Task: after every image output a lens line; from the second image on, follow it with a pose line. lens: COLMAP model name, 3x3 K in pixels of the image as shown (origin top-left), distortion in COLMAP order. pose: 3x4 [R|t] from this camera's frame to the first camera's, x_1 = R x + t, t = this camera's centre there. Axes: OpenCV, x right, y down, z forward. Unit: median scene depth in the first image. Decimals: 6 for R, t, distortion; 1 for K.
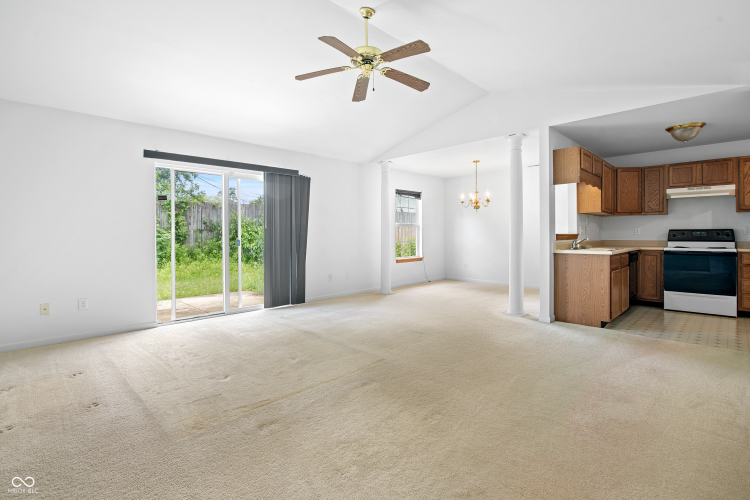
lens RADIAL K [[357.7, 0, 383.2], [0, 357.7, 235.9], [0, 0, 1]] dist [-0.001254, -0.000502]
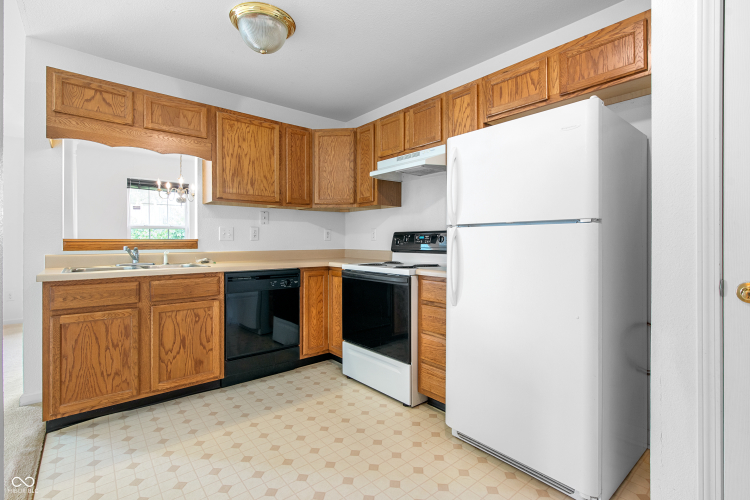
lens RADIAL K [[357.7, 0, 383.2], [0, 357.7, 235.9], [0, 0, 1]] dist [-0.001254, -0.000502]
pose [[0.994094, 0.000852, -0.108515, 0.902422], [-0.002795, 0.999838, -0.017757, -0.001577], [0.108482, 0.017956, 0.993936, 0.448293]]
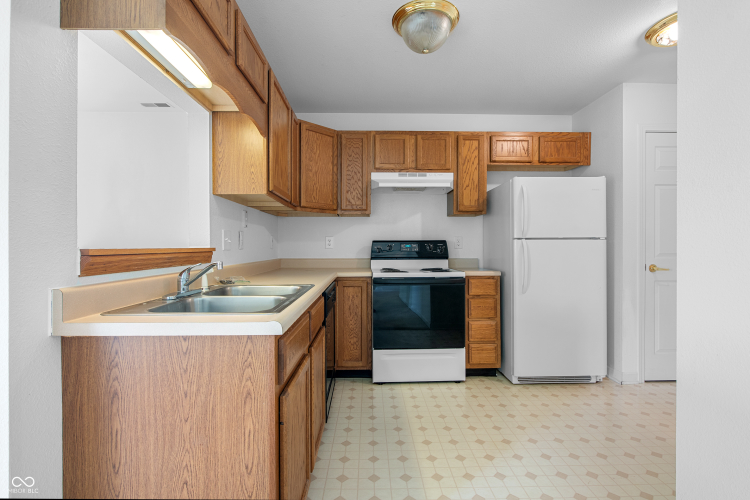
lens RADIAL K [[349.8, 0, 375.3], [0, 349.8, 246.9], [0, 0, 1]] dist [-0.001332, 0.000142]
pose [[0.704201, 0.000686, 0.710000, 0.400462], [0.004497, 0.999975, -0.005426, -0.004226], [-0.709986, 0.007014, 0.704181, 0.611751]]
